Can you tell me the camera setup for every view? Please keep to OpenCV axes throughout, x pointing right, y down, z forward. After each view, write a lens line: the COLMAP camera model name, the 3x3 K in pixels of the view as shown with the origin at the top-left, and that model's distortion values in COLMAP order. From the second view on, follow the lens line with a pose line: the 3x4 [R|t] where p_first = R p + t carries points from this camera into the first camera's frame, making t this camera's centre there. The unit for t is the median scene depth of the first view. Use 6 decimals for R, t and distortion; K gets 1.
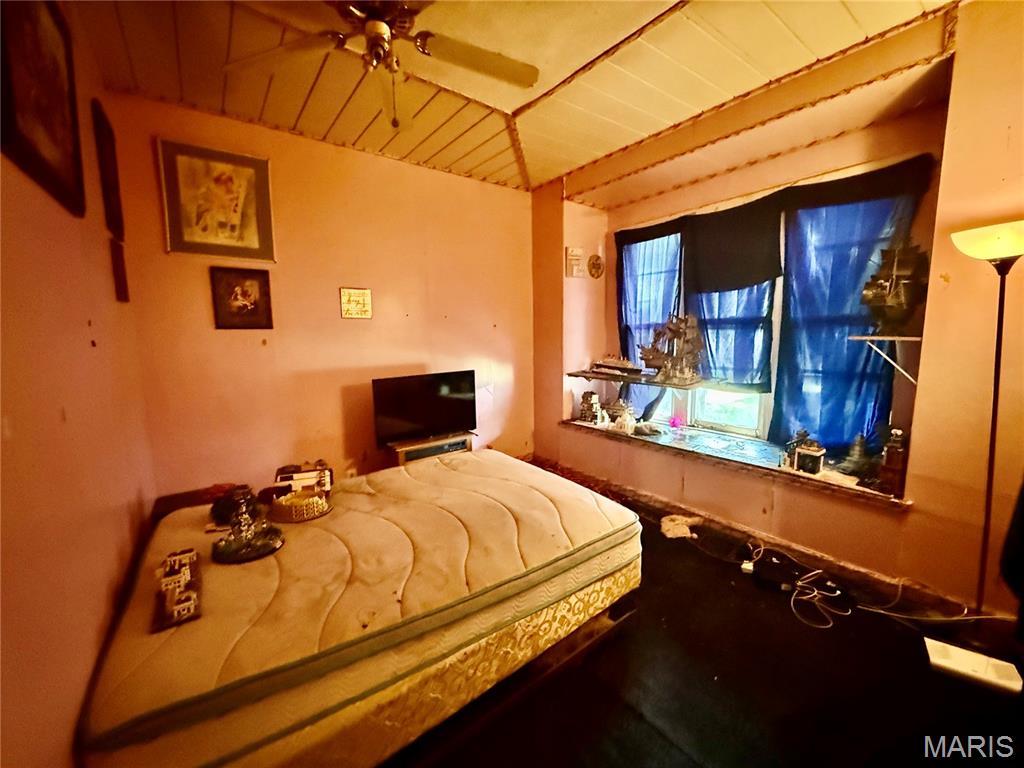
lens RADIAL K [[409.0, 0, 510.3], [0, 409.0, 380.0], [0, 0, 1]] dist [-0.000968, -0.000047]
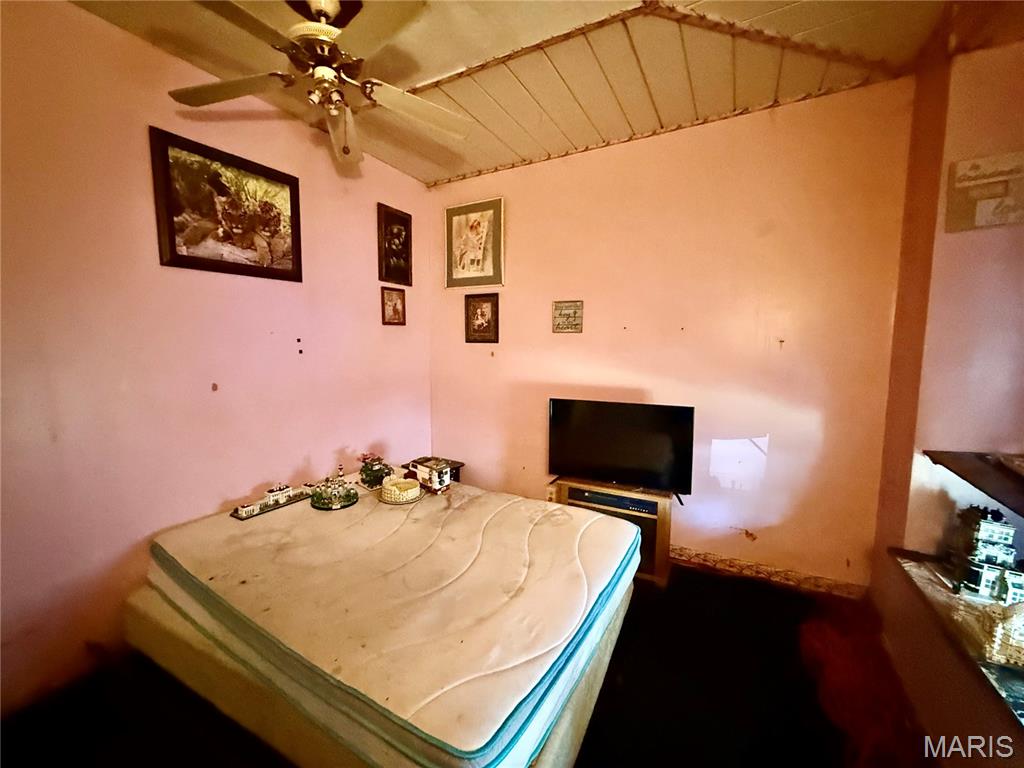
lens RADIAL K [[409.0, 0, 510.4], [0, 409.0, 381.6], [0, 0, 1]] dist [-0.000968, -0.000047]
pose [[0.400530, 0.101784, -0.910613, 0.537388], [-0.119482, 0.991127, 0.058230, -0.094732], [0.908460, 0.085479, 0.409137, 0.607842]]
